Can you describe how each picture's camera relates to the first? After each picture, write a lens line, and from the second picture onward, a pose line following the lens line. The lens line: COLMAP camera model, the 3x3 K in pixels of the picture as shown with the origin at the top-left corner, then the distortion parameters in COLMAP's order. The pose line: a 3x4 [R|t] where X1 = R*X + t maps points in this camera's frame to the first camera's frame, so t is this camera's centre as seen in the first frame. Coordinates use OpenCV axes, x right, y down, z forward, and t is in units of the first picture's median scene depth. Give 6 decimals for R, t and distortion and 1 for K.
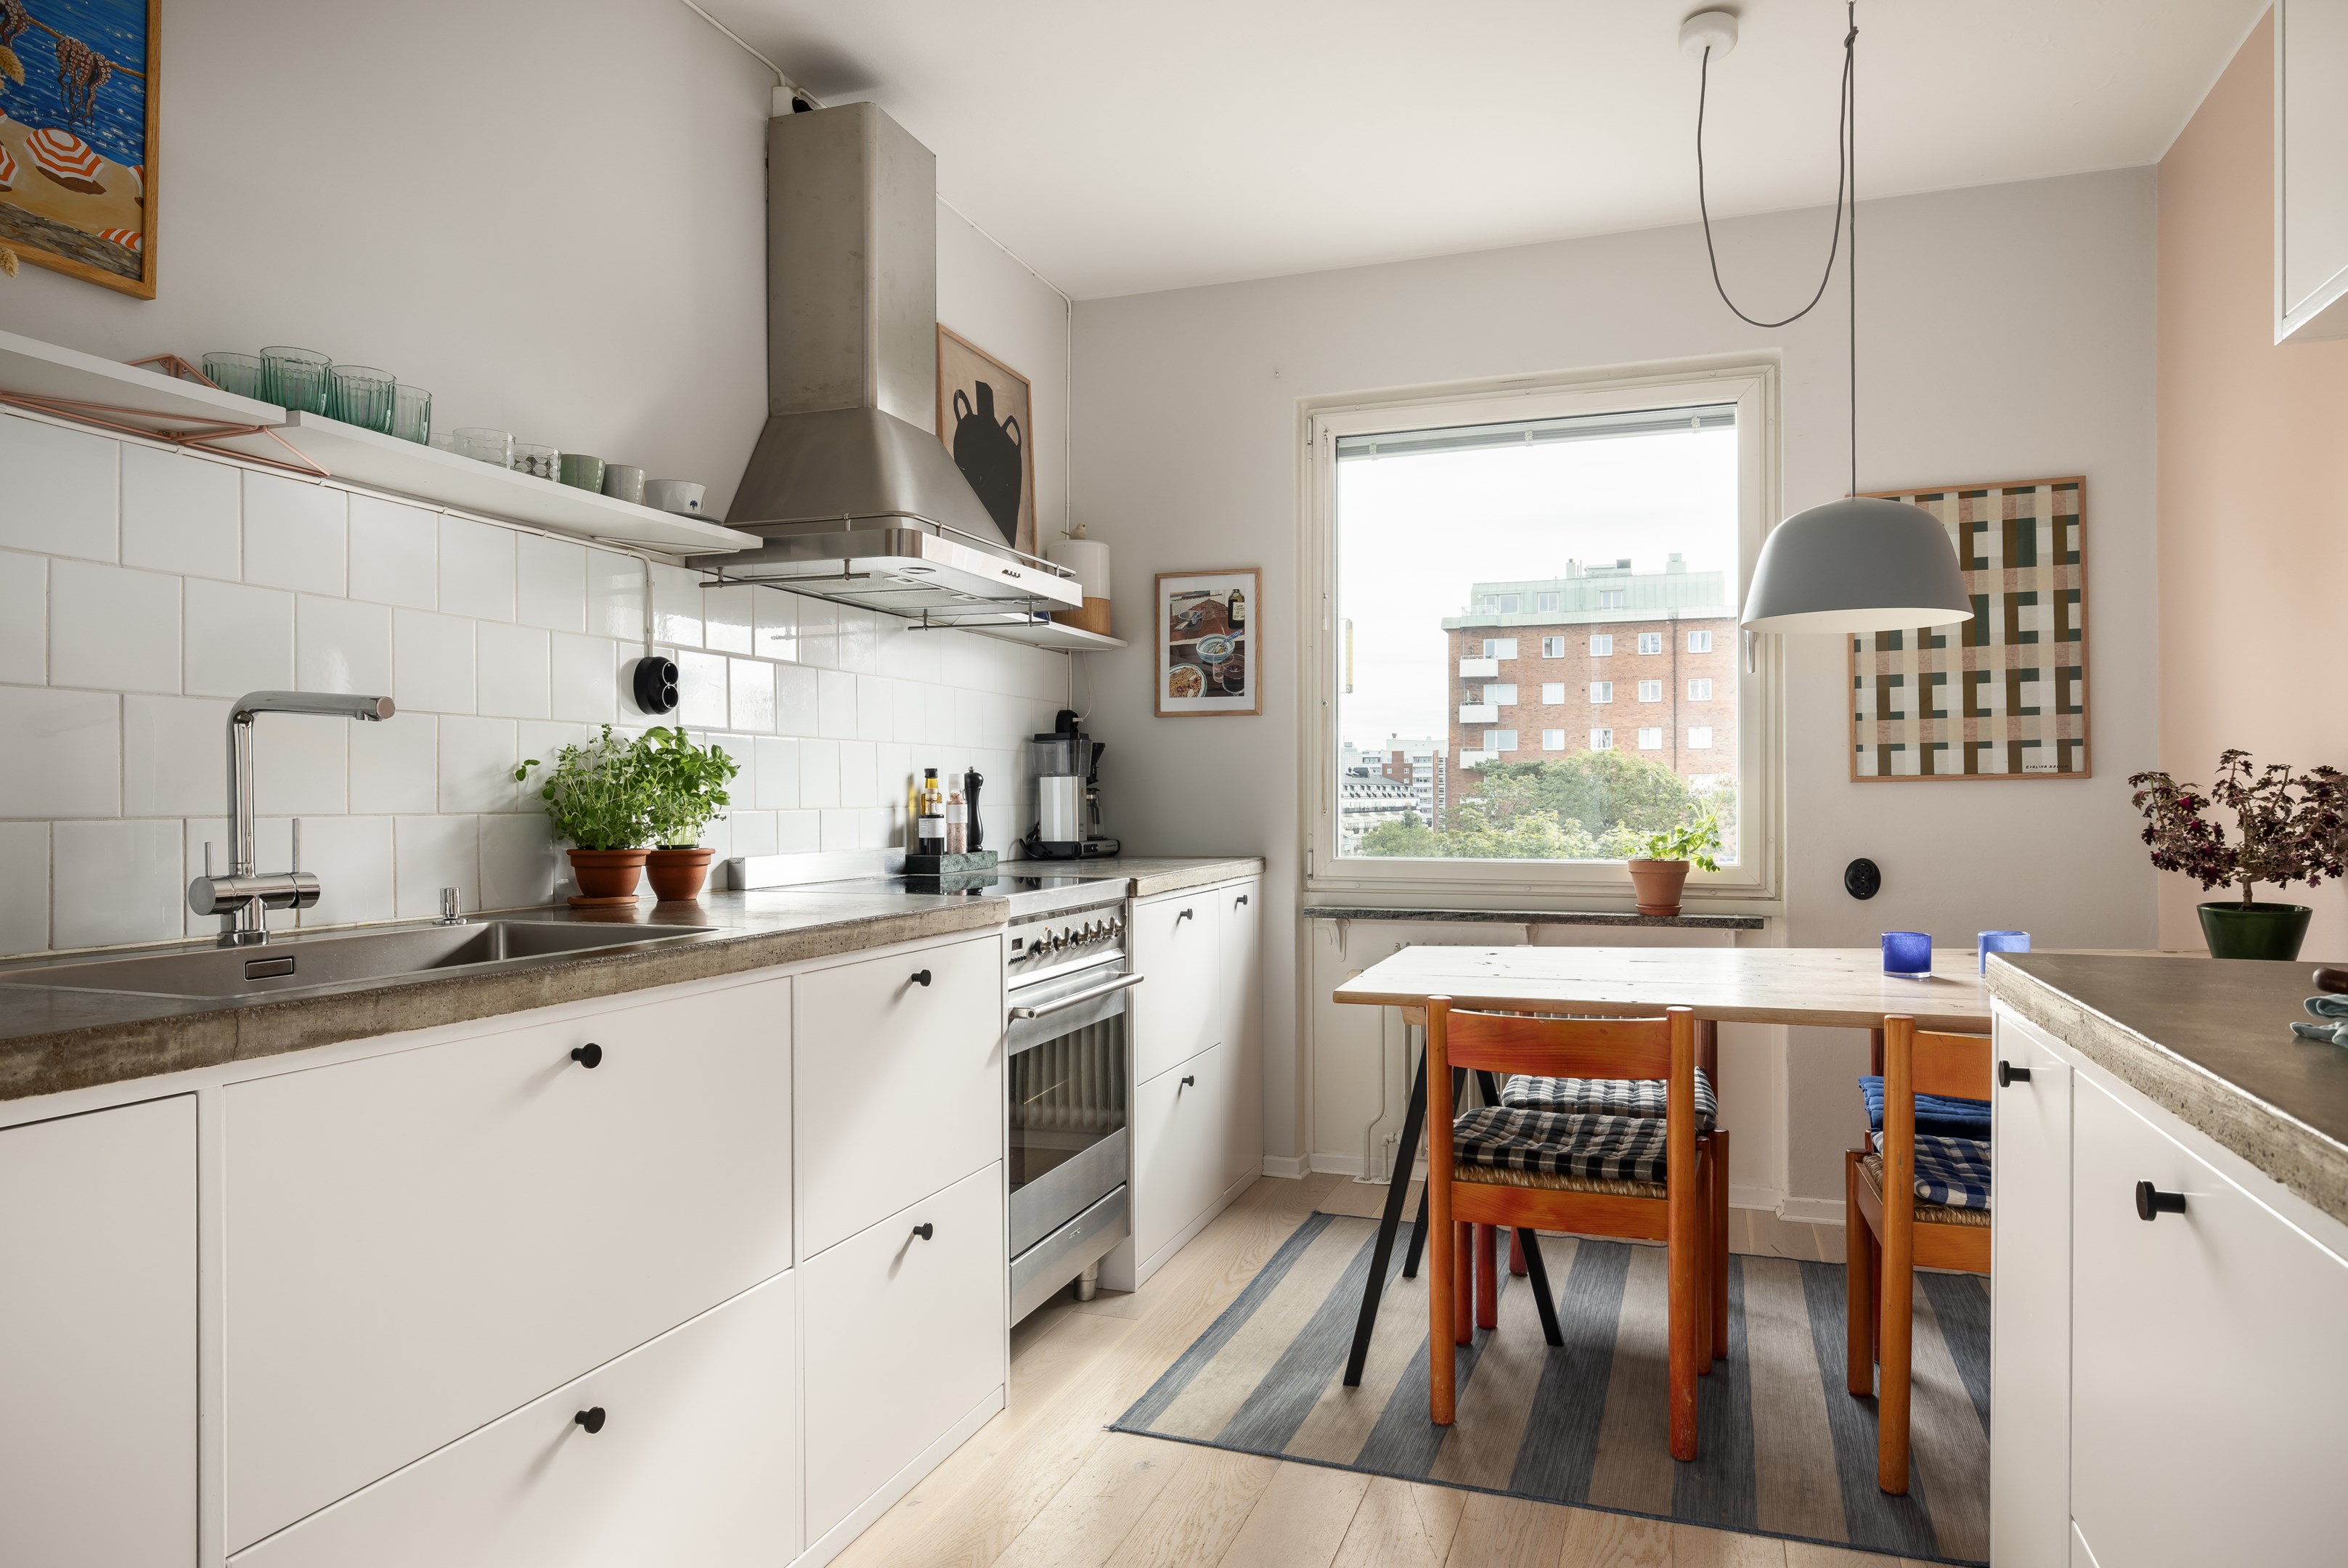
lens RADIAL K [[1420.2, 0, 1174.0], [0, 1420.2, 784.0], [0, 0, 1]] dist [-0.001911, 0.000877]
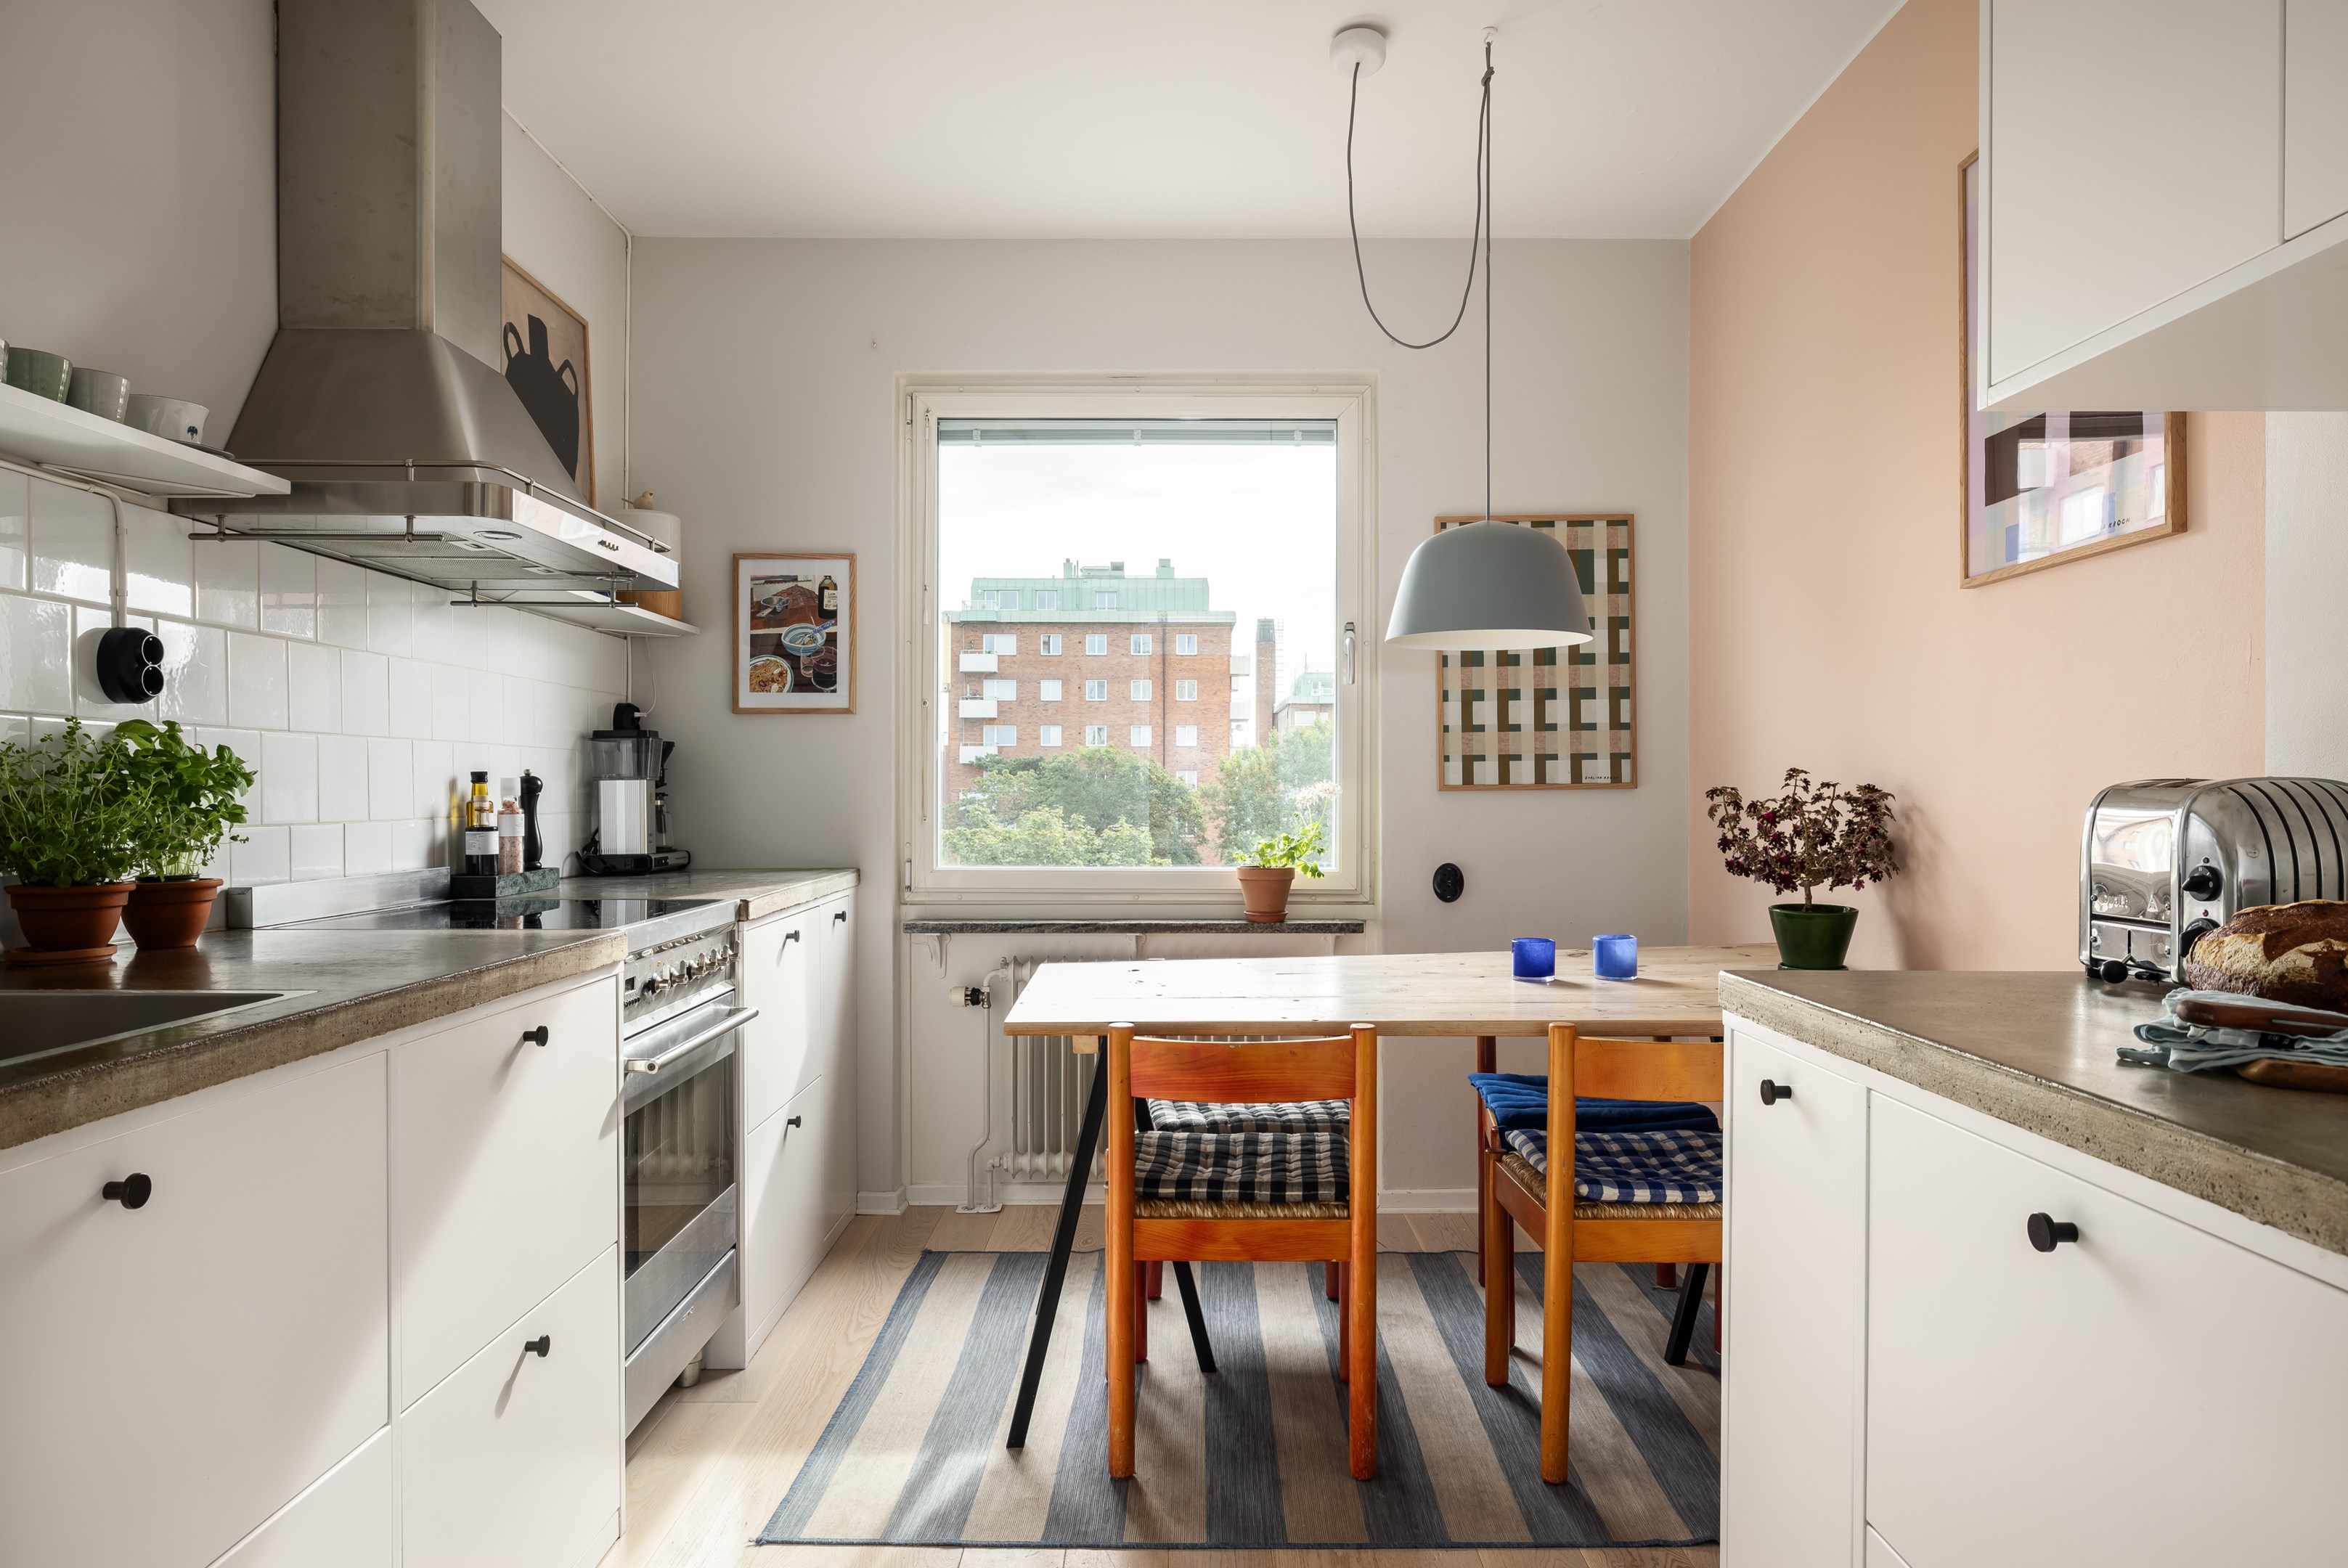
lens RADIAL K [[1439.6, 0, 1158.5], [0, 1439.6, 786.4], [0, 0, 1]] dist [-0.000569, 0.000679]
pose [[0.942935, 0.004177, 0.332952, -0.100984], [-0.006097, 0.999970, 0.004721, -0.011395], [-0.332922, -0.006481, 0.942932, 0.088303]]
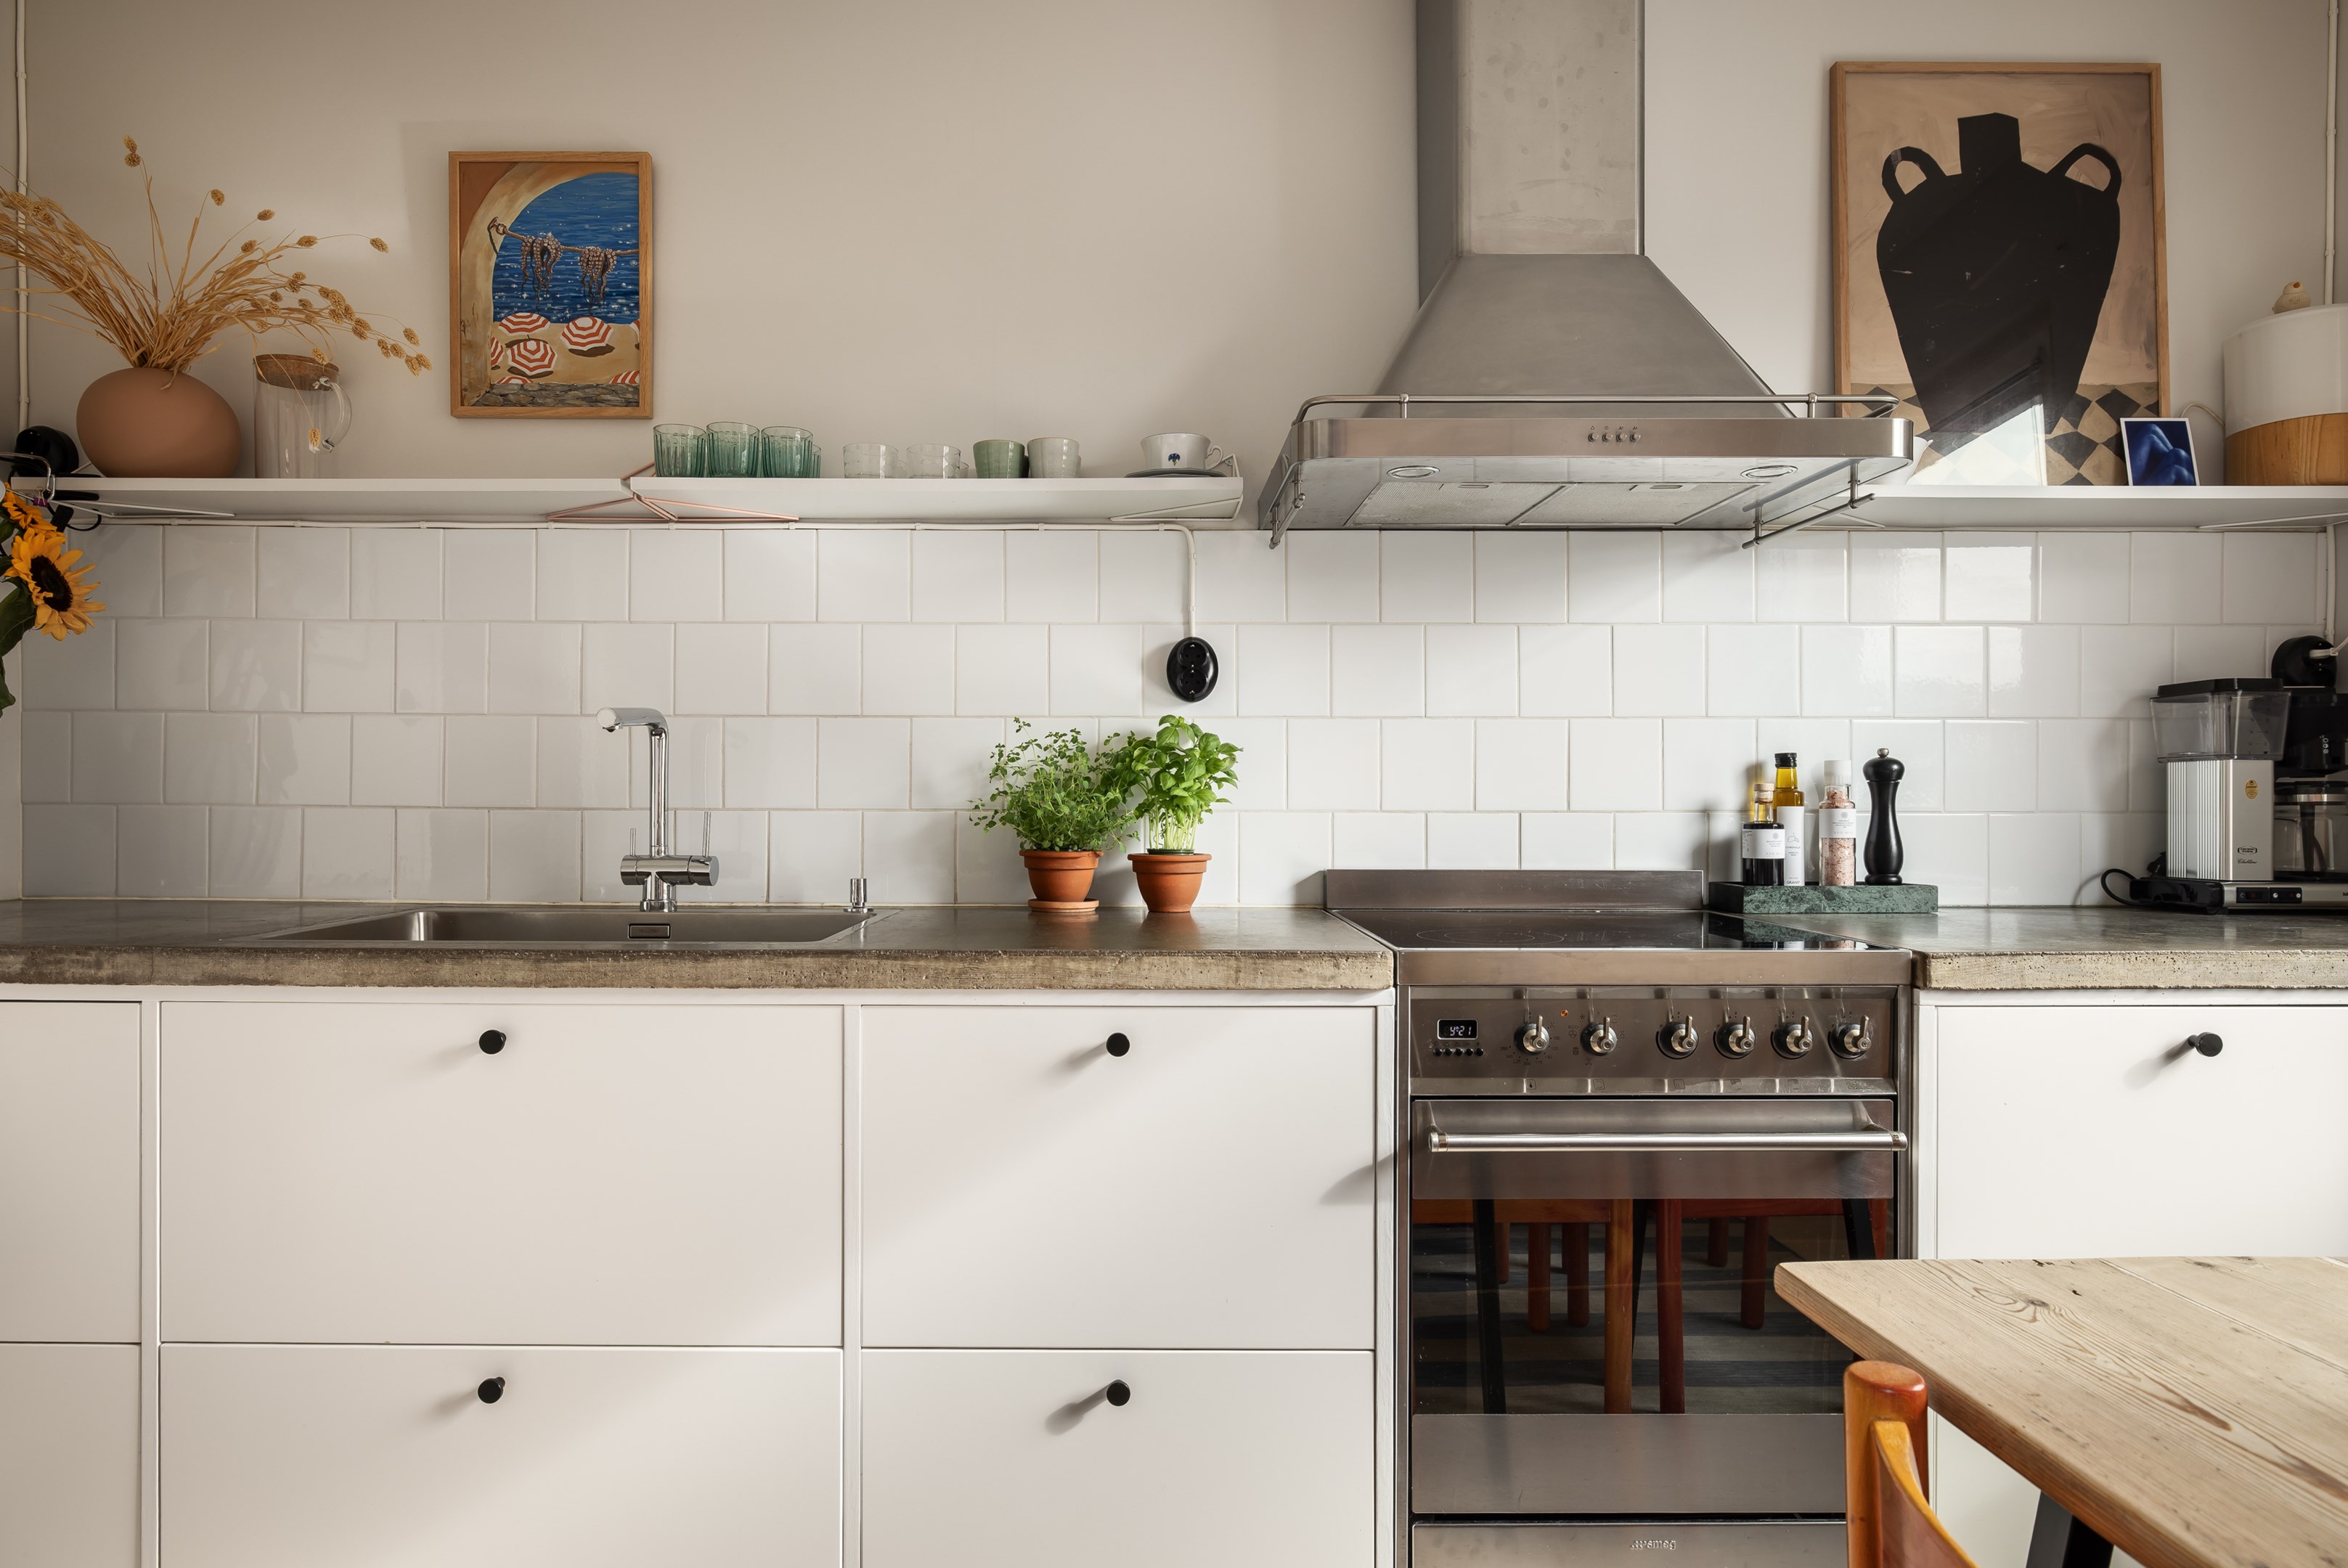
lens RADIAL K [[1339.0, 0, 1131.0], [0, 1339.0, 789.7], [0, 0, 1]] dist [0.001525, -0.001289]
pose [[0.341450, -0.000458, -0.939900, 0.408233], [0.005934, 0.999981, 0.001668, 0.004237], [0.939881, -0.006147, 0.341446, 0.669407]]
